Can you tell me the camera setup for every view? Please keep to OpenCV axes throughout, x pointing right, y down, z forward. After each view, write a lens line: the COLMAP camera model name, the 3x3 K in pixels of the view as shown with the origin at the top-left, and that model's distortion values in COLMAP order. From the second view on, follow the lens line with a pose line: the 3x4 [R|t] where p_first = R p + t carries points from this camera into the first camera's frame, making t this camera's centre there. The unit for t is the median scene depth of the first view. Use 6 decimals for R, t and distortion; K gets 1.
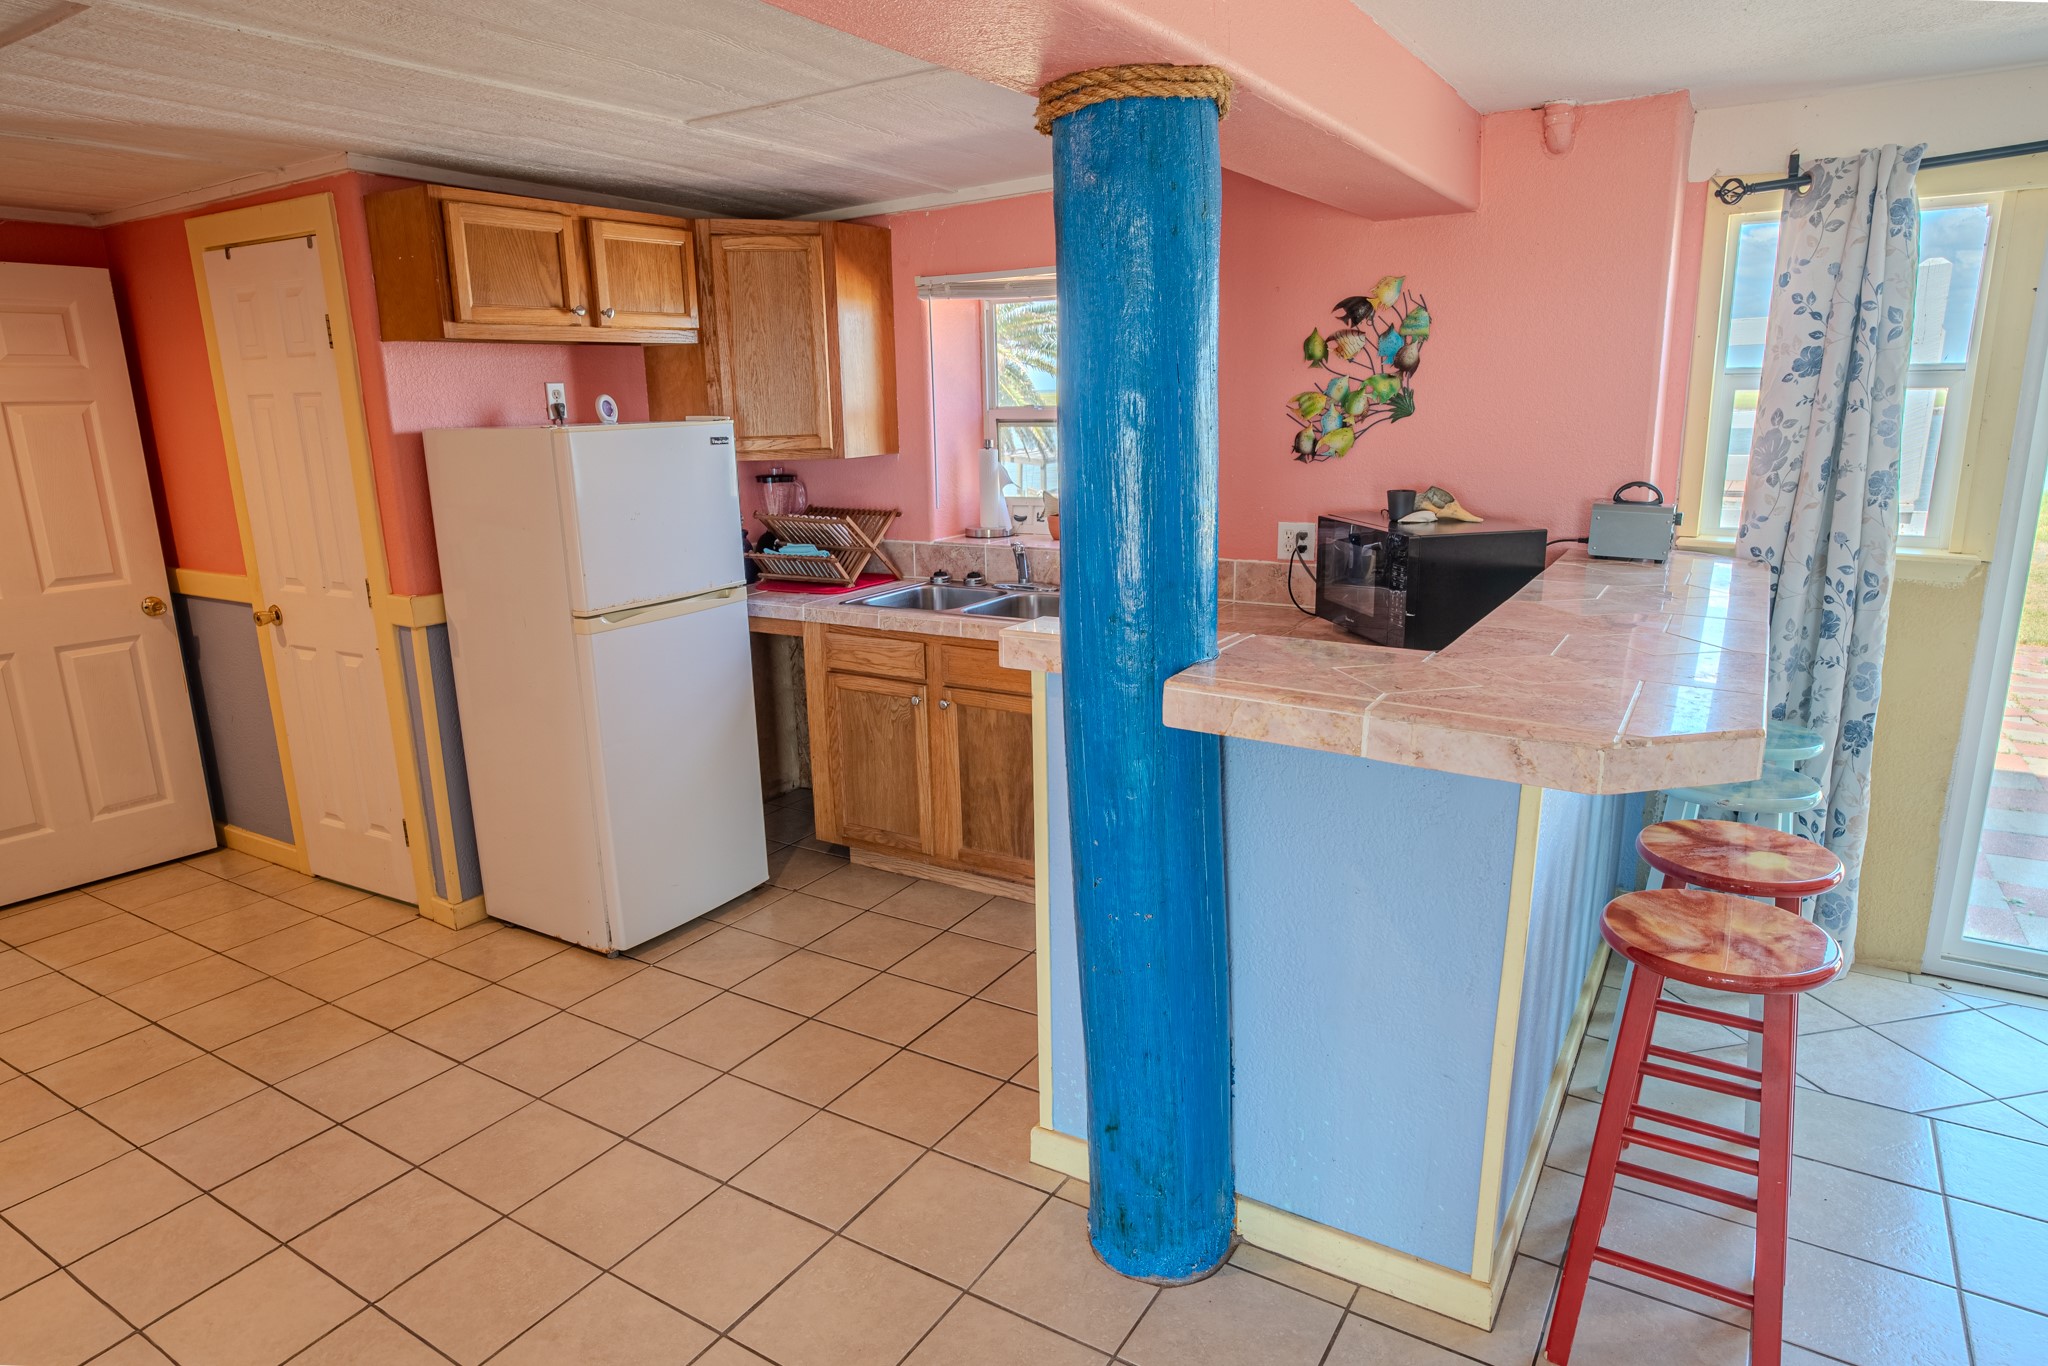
lens RADIAL K [[1195.4, 0, 1031.6], [0, 1195.4, 682.1], [0, 0, 1]] dist [-0.033870, 0.024726]
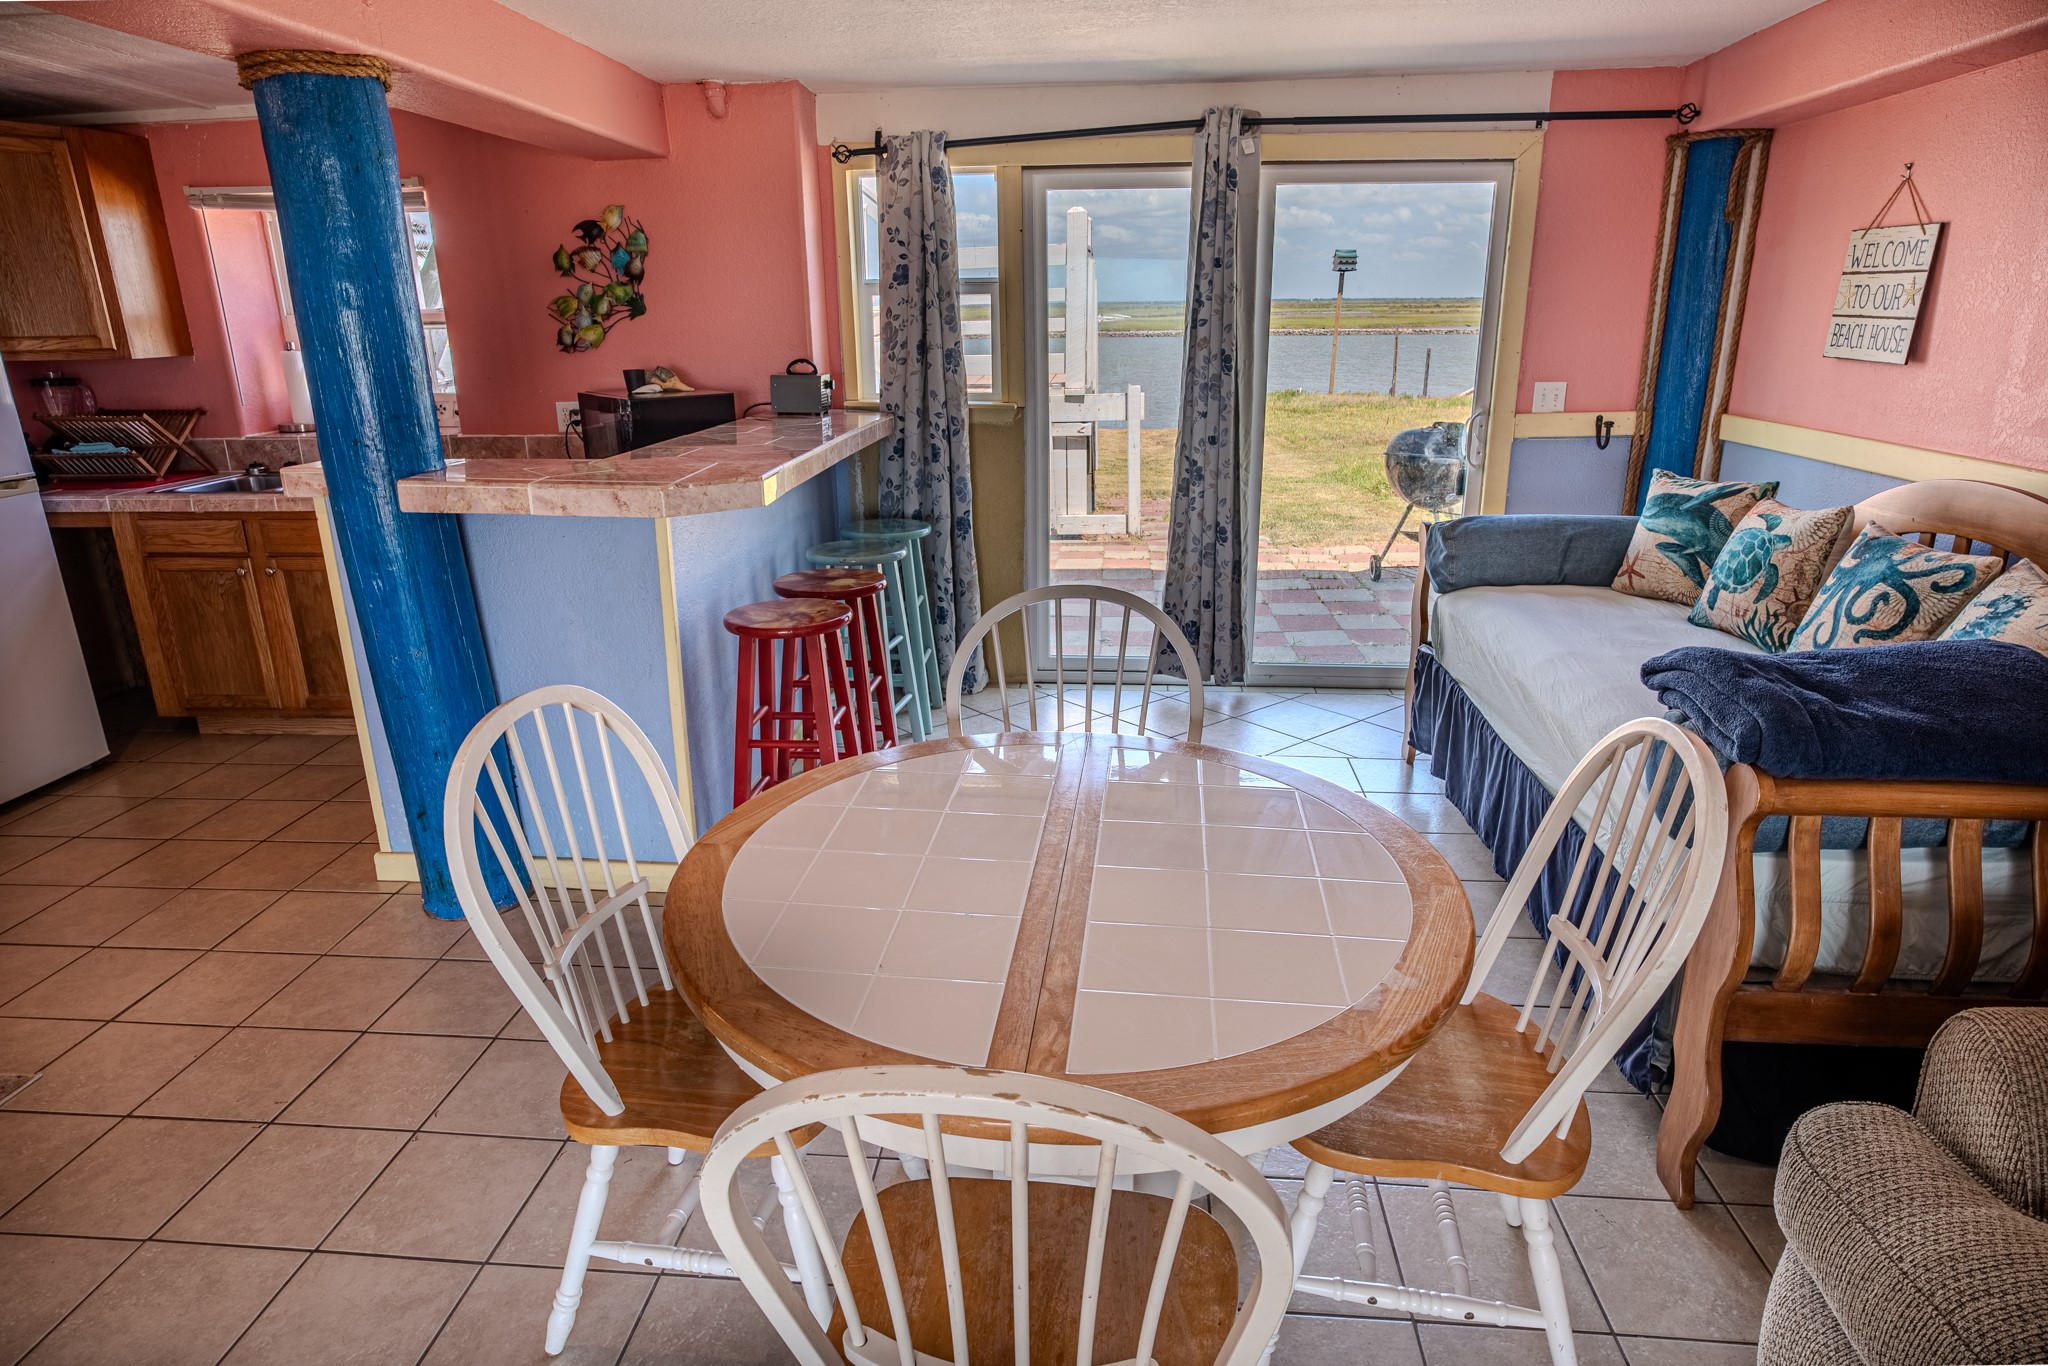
lens RADIAL K [[1195.4, 0, 1036.0], [0, 1195.4, 690.6], [0, 0, 1]] dist [-0.033870, 0.024726]
pose [[0.891956, -0.129412, 0.433206, 0.088253], [0.101788, 0.991040, 0.086476, 0.125748], [-0.440516, -0.033037, 0.897137, -0.405121]]
